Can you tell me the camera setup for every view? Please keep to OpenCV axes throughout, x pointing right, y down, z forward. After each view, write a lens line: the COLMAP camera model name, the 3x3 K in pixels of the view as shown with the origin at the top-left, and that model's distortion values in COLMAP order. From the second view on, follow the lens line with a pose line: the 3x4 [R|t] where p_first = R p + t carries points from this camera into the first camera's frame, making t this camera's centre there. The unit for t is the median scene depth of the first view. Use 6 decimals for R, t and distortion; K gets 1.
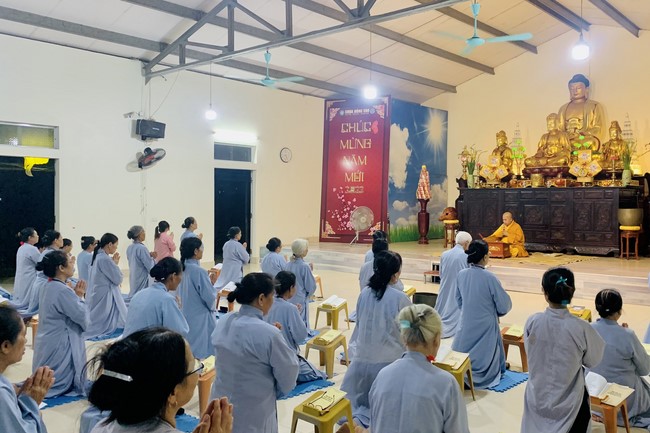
lens RADIAL K [[600.7, 0, 360.2], [0, 600.7, 215.7], [0, 0, 1]] dist [0.088846, -0.233259]
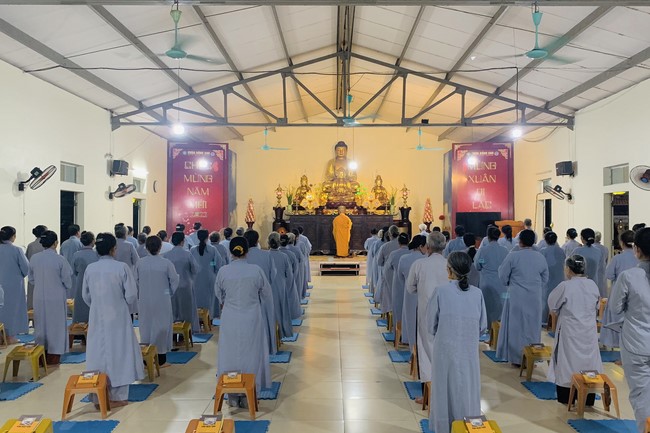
lens RADIAL K [[632.2, 0, 341.4], [0, 632.2, 214.2], [0, 0, 1]] dist [0.173562, -0.498293]
pose [[0.757906, 0.001446, 0.652362, -0.734496], [0.017441, 0.999595, -0.022479, -0.009482], [-0.652131, 0.028415, 0.757574, -0.239580]]
